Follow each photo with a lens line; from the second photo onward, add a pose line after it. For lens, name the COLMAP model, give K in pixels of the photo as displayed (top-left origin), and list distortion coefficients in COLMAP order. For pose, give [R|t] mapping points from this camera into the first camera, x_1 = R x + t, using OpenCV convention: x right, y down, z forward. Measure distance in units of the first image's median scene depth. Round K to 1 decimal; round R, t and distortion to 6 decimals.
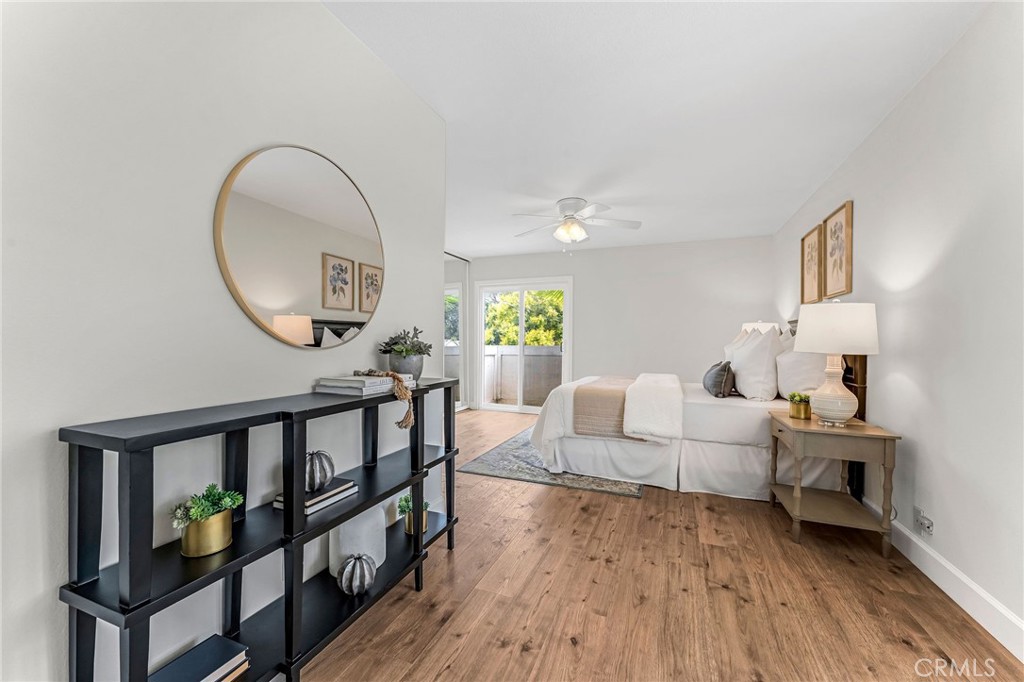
lens RADIAL K [[418.1, 0, 506.5], [0, 418.1, 336.4], [0, 0, 1]] dist [0.000961, 0.000053]
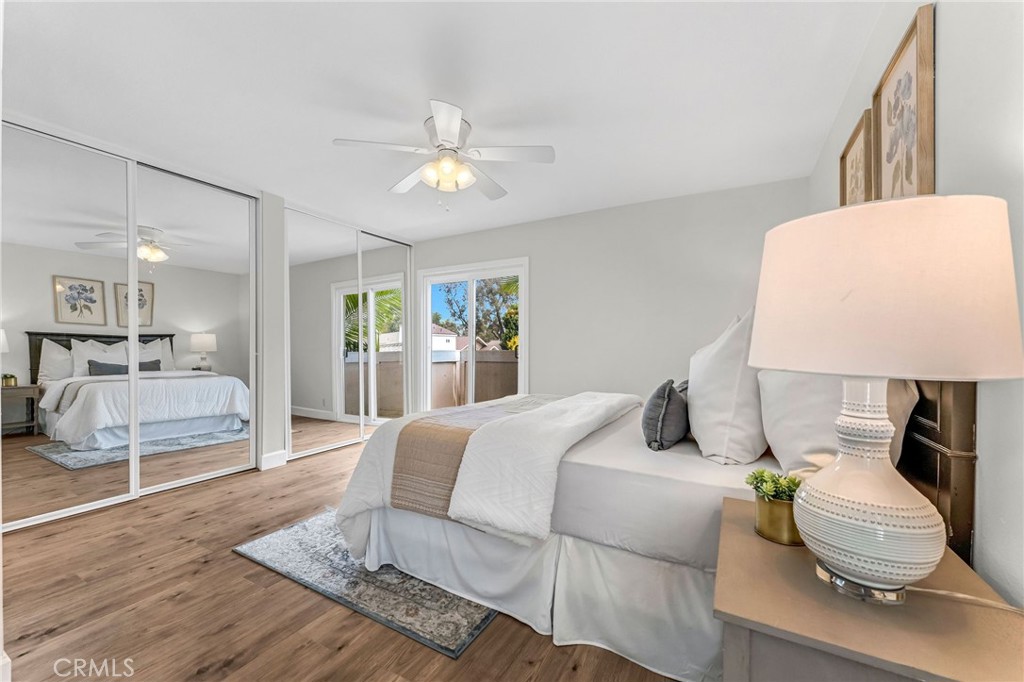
lens RADIAL K [[416.9, 0, 504.3], [0, 416.9, 340.1], [0, 0, 1]] dist [-0.000661, -0.000302]
pose [[0.990917, -0.008850, -0.134181, 0.444302], [0.008820, 0.999961, -0.000820, 0.011301], [0.134183, -0.000371, 0.990957, 0.518176]]
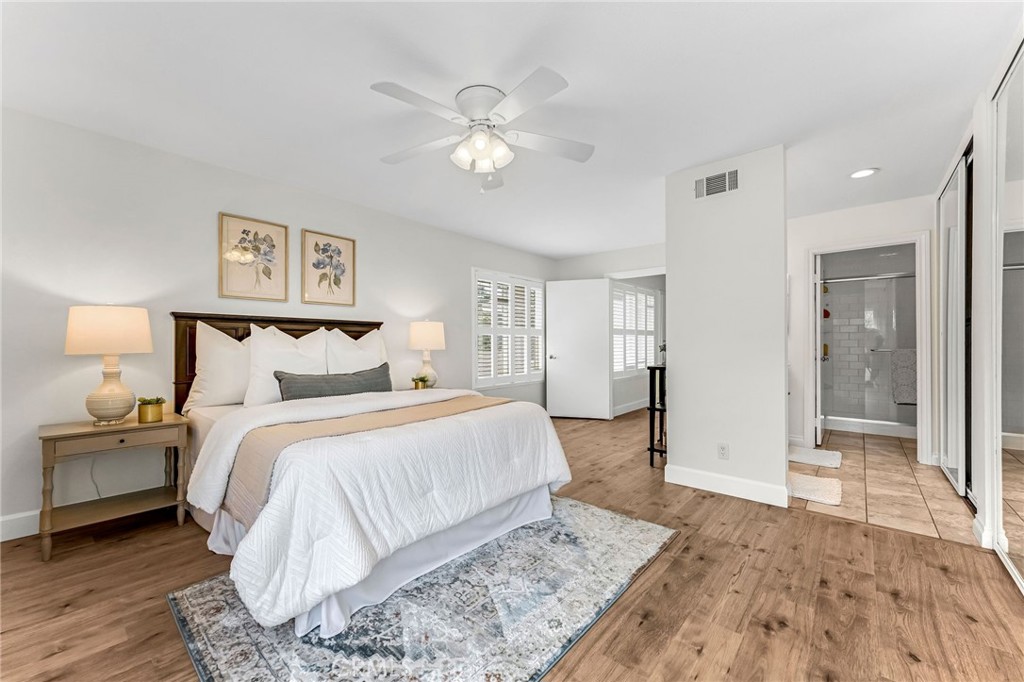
lens RADIAL K [[408.9, 0, 499.2], [0, 408.9, 344.9], [0, 0, 1]] dist [0.002188, 0.000058]
pose [[-0.941402, -0.005936, 0.337233, -0.077729], [-0.010117, 0.999892, -0.010642, 0.028363], [-0.337134, -0.013430, -0.941361, 2.076104]]
